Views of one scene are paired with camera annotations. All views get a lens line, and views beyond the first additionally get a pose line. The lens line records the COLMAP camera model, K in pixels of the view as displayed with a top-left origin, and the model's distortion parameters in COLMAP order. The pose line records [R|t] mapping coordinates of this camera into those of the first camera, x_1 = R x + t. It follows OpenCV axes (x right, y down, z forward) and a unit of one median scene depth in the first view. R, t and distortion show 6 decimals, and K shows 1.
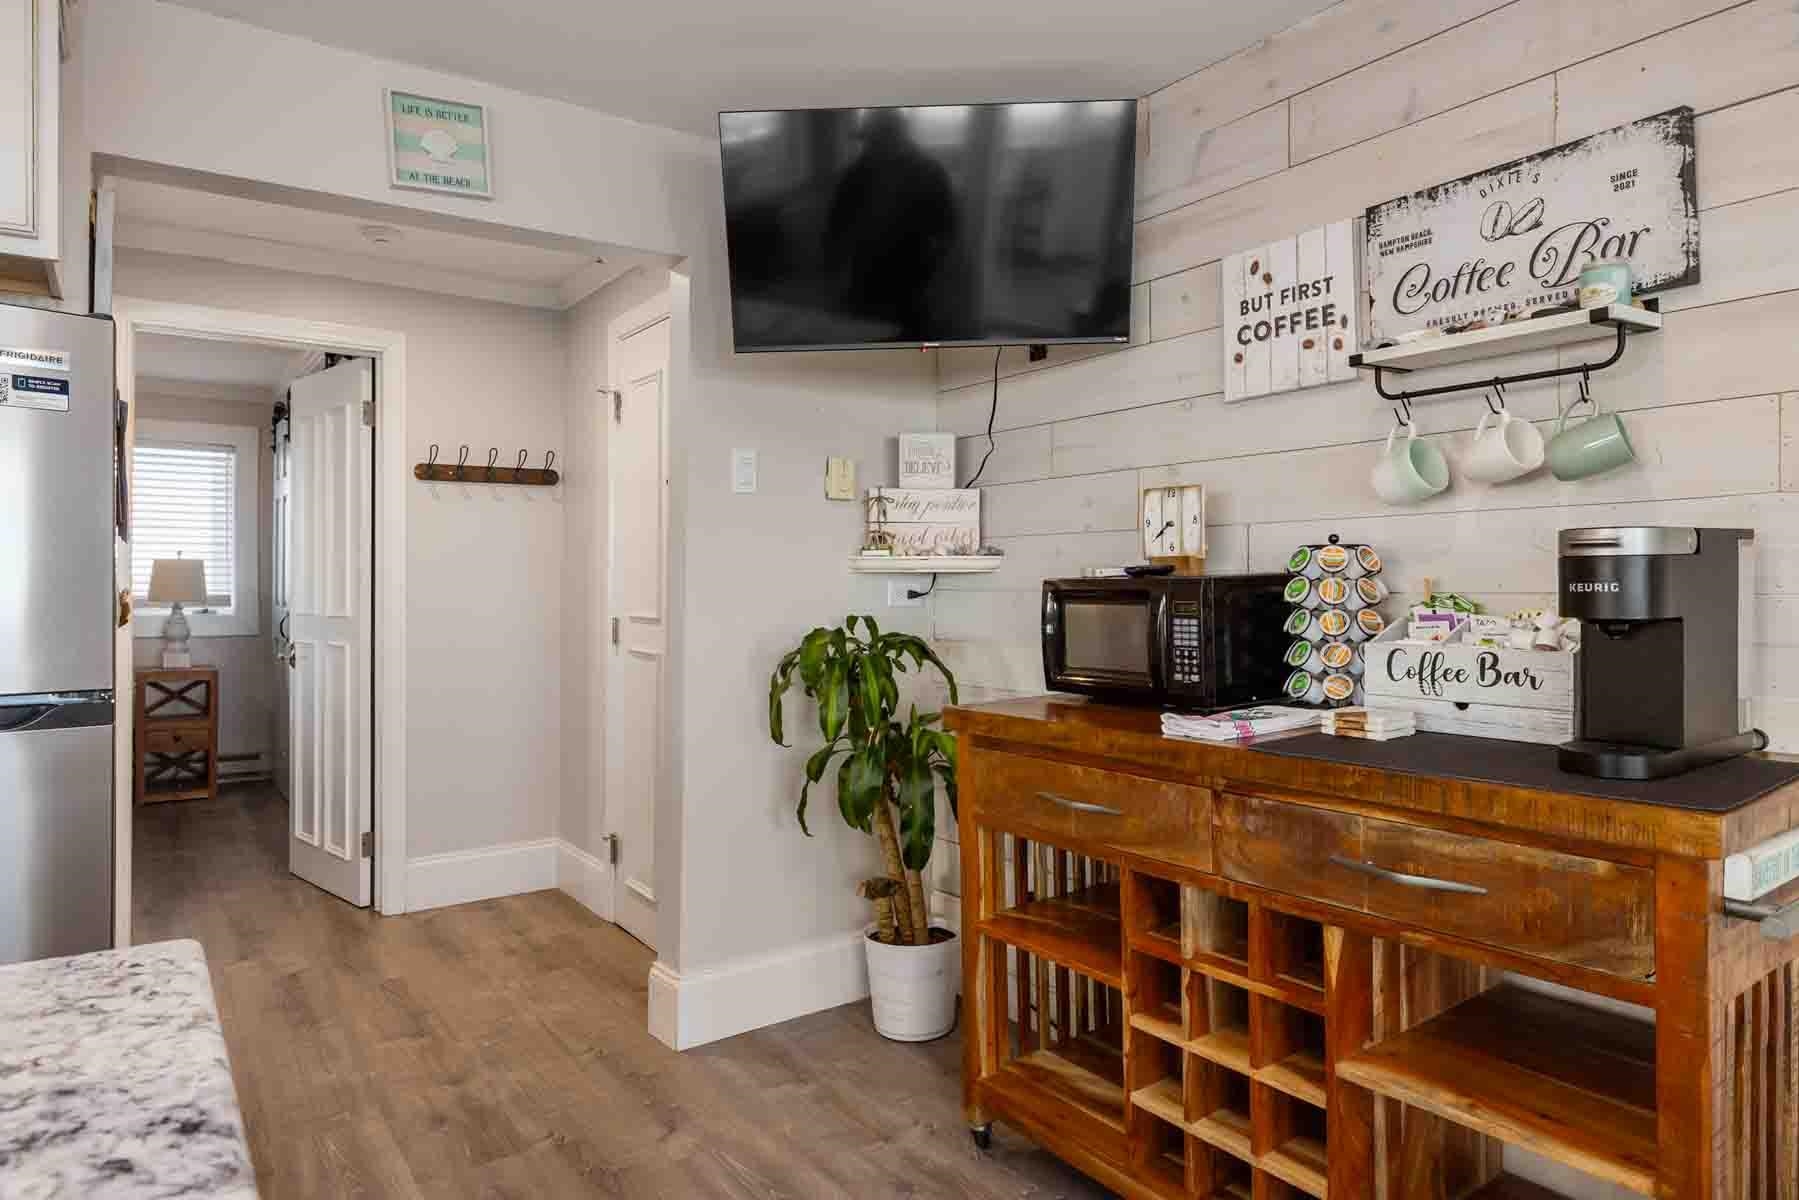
lens RADIAL K [[1072.3, 0, 901.3], [0, 1072.3, 582.4], [0, 0, 1]] dist [0.001087, 0.002335]
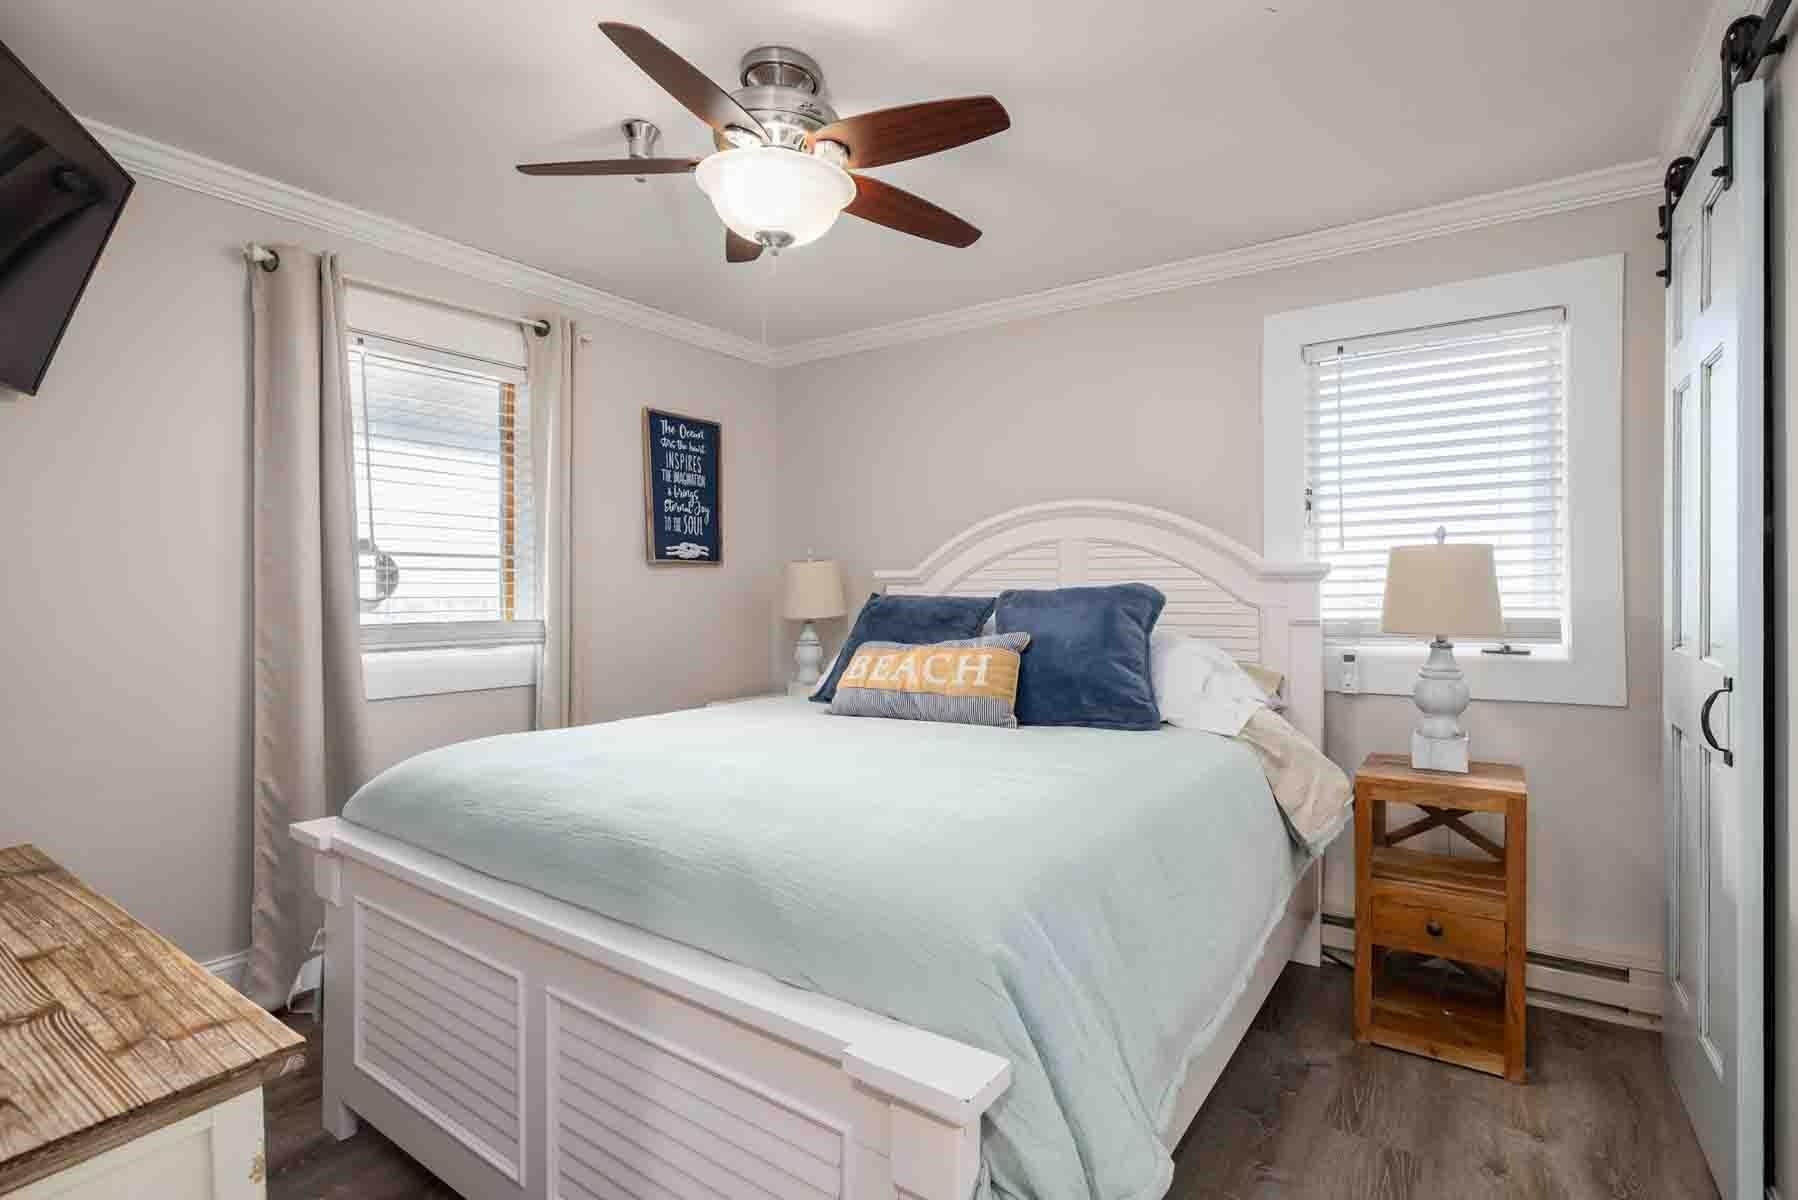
lens RADIAL K [[842.3, 0, 899.9], [0, 842.3, 589.0], [0, 0, 1]] dist [-0.002781, -0.000431]
pose [[0.324767, -0.000899, -0.945793, -0.434752], [0.008896, 0.999958, 0.002105, -0.006106], [0.945752, -0.009098, 0.324762, 0.712826]]
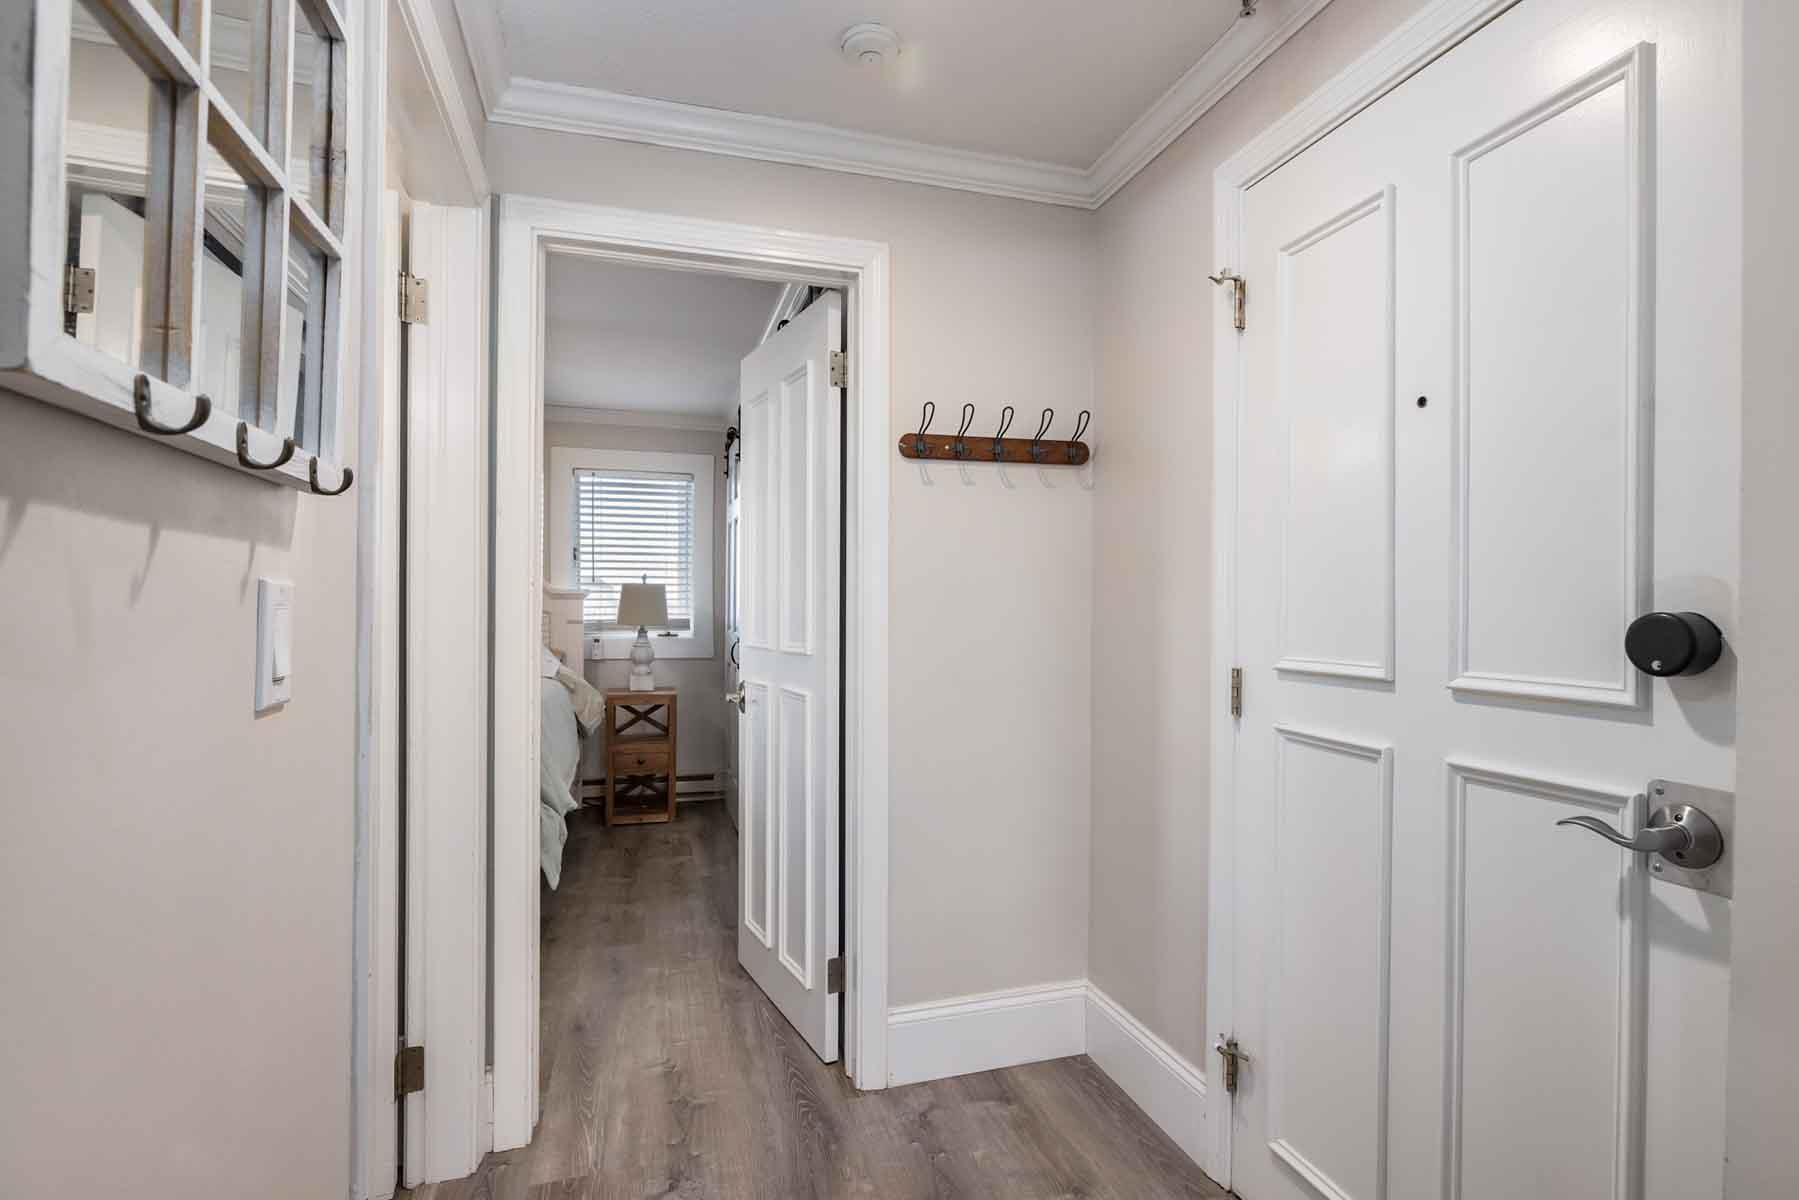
lens RADIAL K [[850.9, 0, 921.3], [0, 850.9, 612.2], [0, 0, 1]] dist [-0.000082, -0.000177]
pose [[0.952362, 0.004714, -0.304932, -0.195848], [-0.003305, 0.999981, 0.005137, 0.000432], [0.304951, -0.003885, 0.952360, 0.346272]]
